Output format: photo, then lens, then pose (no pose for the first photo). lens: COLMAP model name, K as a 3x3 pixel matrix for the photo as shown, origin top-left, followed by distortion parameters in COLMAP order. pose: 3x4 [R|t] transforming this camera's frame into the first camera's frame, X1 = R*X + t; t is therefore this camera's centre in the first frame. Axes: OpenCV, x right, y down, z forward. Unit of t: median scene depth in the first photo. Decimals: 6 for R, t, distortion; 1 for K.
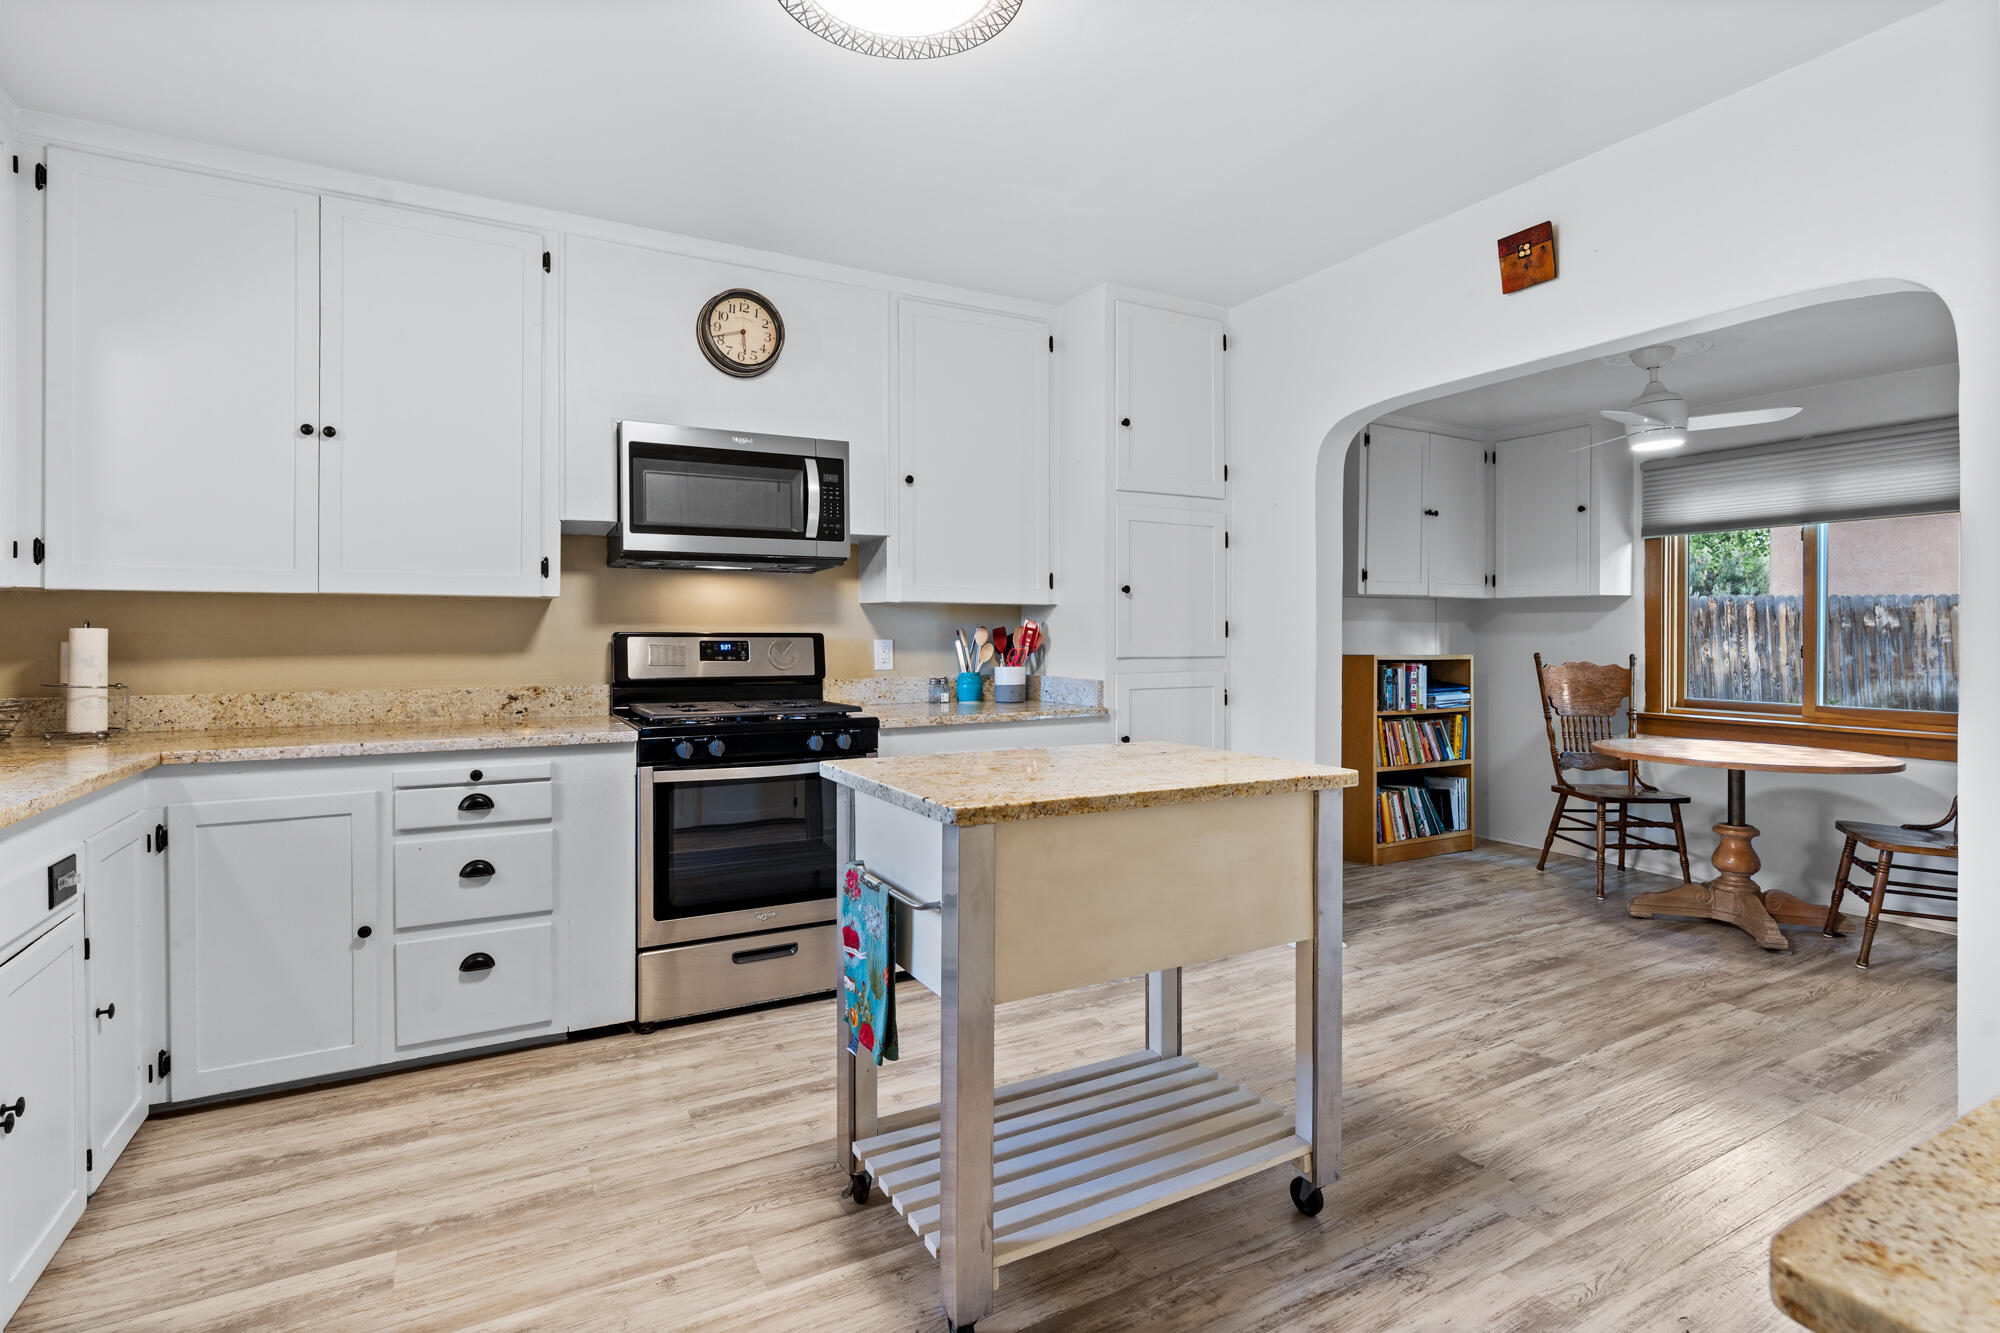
lens RADIAL K [[977.3, 0, 998.9], [0, 977.3, 633.7], [0, 0, 1]] dist [-0.004578, 0.001414]
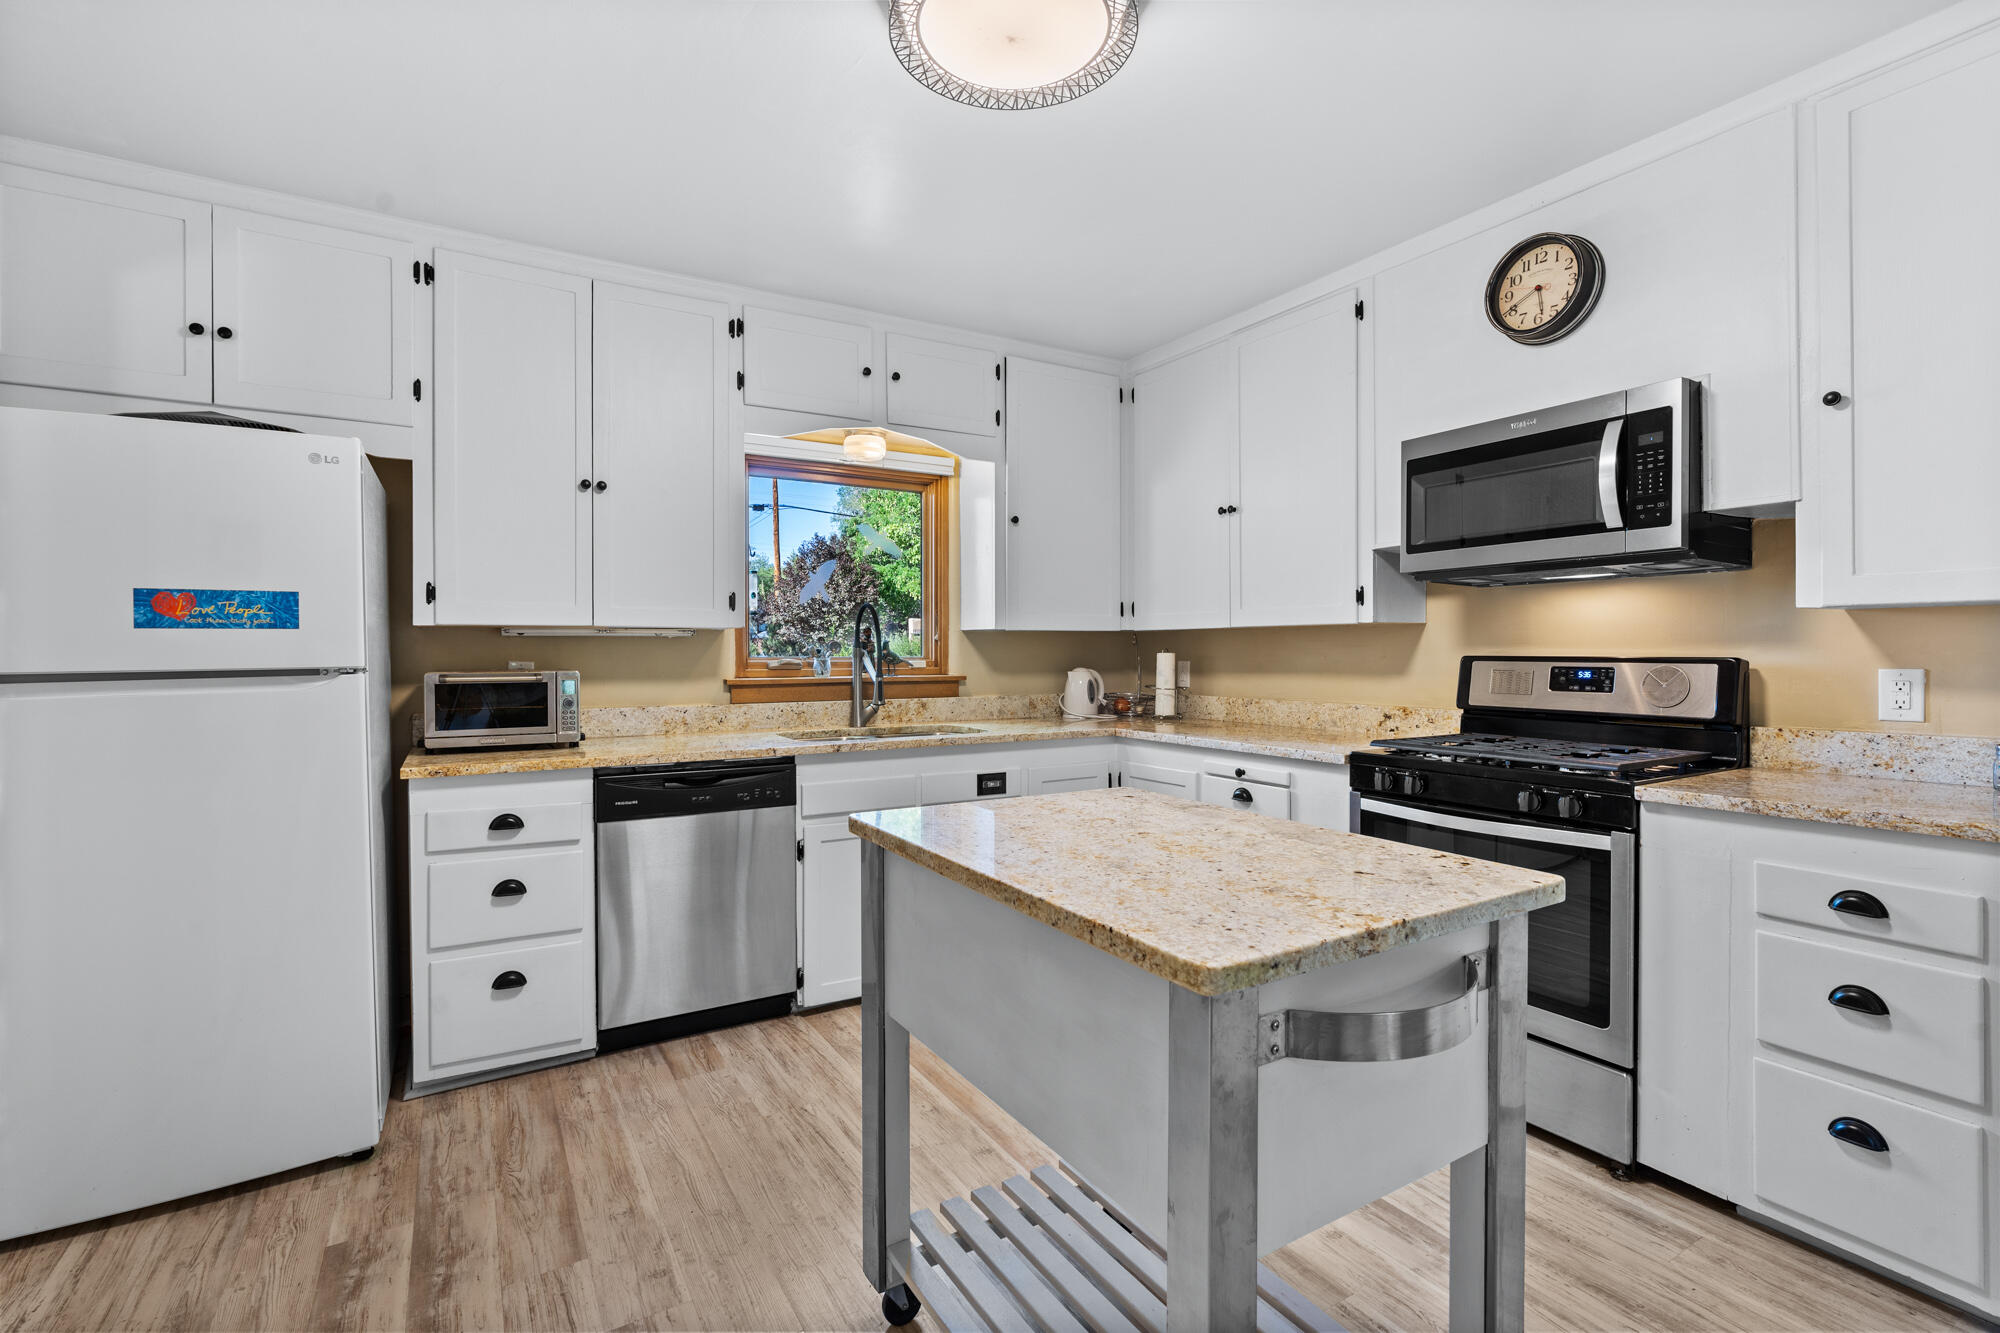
lens RADIAL K [[919.8, 0, 1015.8], [0, 919.8, 654.5], [0, 0, 1]] dist [-0.008317, -0.000067]
pose [[0.042172, 0.001702, -0.999109, 0.500076], [0.001172, 0.999998, 0.001753, -0.005164], [0.999110, -0.001245, 0.042169, 0.547977]]
